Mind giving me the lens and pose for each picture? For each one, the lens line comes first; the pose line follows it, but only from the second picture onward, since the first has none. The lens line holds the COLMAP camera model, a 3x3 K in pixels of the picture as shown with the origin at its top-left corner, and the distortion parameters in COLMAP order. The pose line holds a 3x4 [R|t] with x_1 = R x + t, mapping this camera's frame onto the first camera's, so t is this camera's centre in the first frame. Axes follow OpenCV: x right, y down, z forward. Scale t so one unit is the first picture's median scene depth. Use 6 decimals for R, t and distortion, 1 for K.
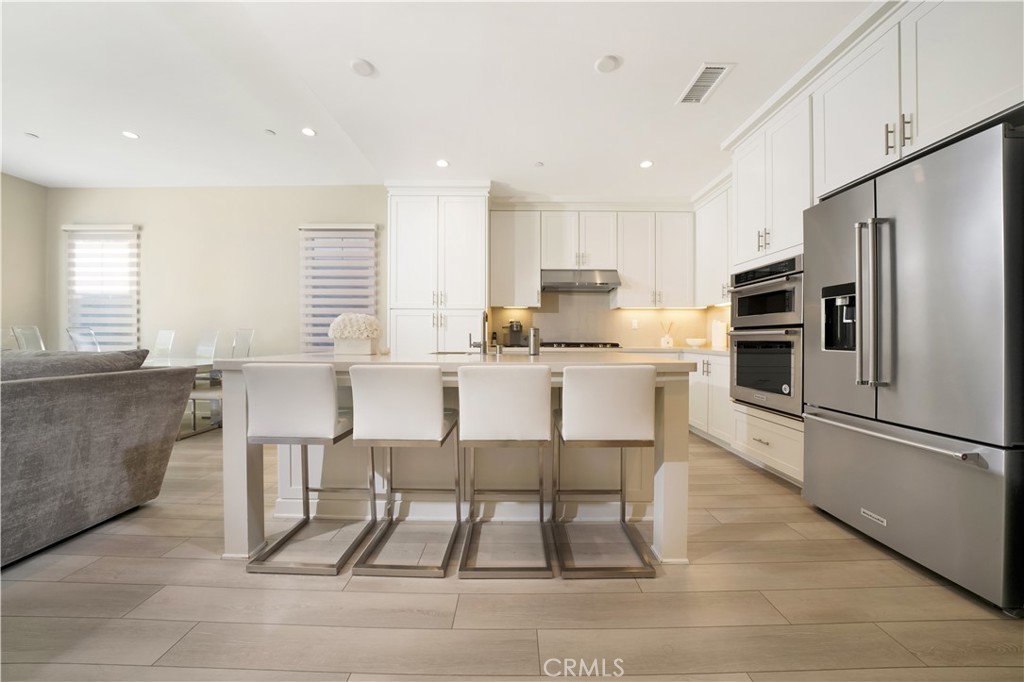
lens RADIAL K [[362.7, 0, 514.6], [0, 362.7, 341.1], [0, 0, 1]] dist [-0.010974, 0.000150]
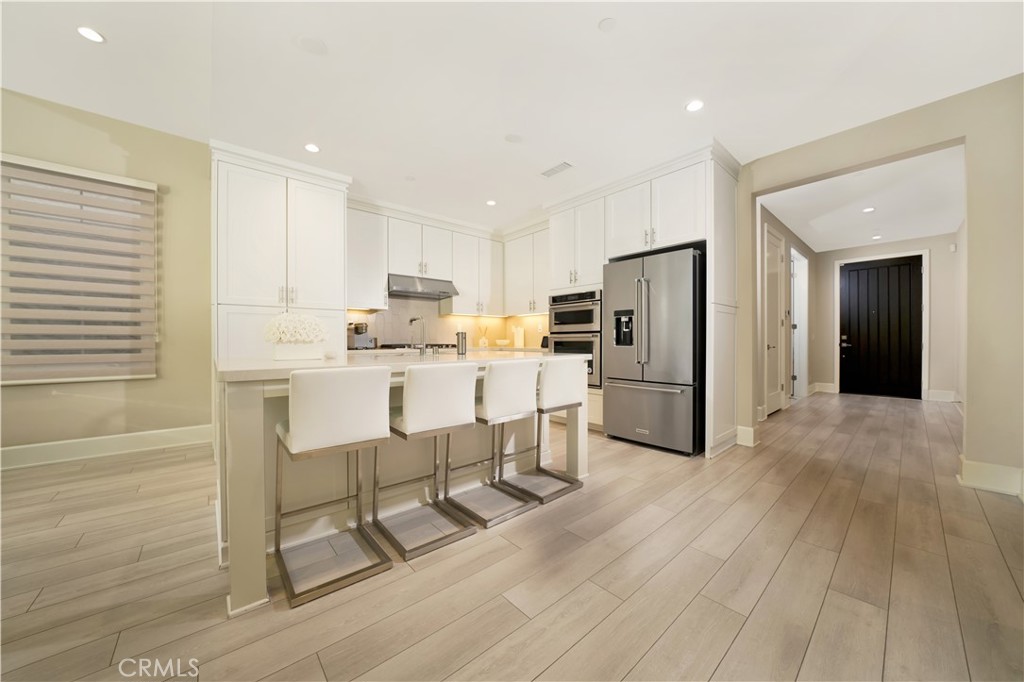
lens RADIAL K [[355.3, 0, 515.0], [0, 355.3, 346.1], [0, 0, 1]] dist [-0.022672, 0.000118]
pose [[0.754045, -0.014980, 0.656652, -0.511611], [0.008100, 0.999876, 0.013508, -0.001532], [-0.656773, -0.004866, 0.754073, 0.001038]]
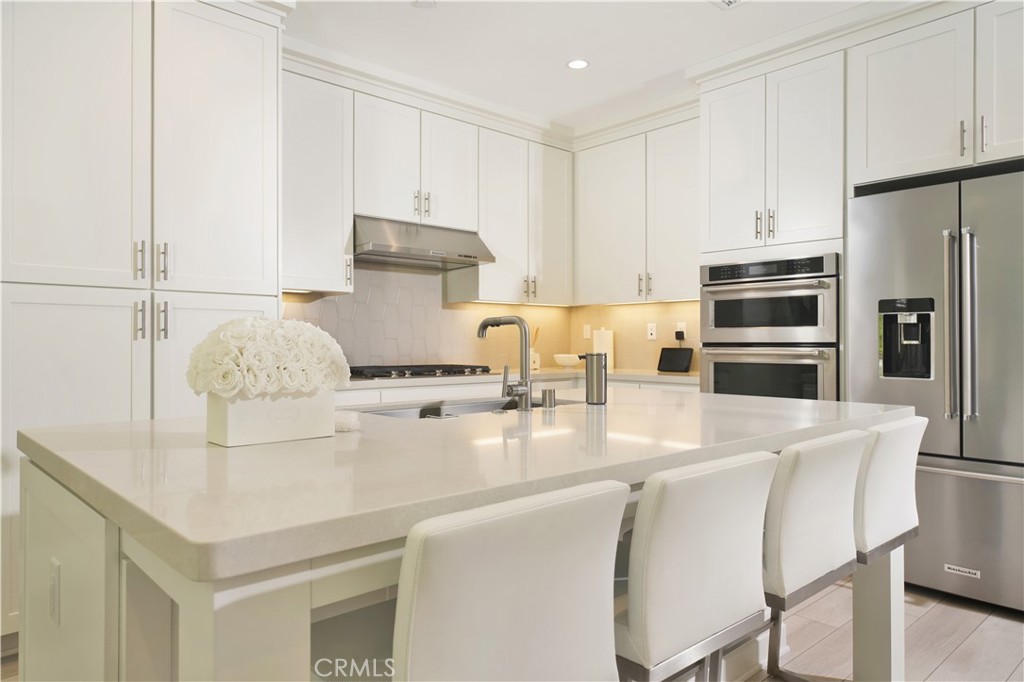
lens RADIAL K [[669.6, 0, 512.0], [0, 669.6, 341.0], [0, 0, 1]] dist [0.021587, 0.000212]
pose [[0.735944, -0.001447, 0.677041, -0.592183], [0.005785, 0.999975, -0.004151, -0.042174], [-0.677018, 0.006972, 0.735934, 0.342922]]
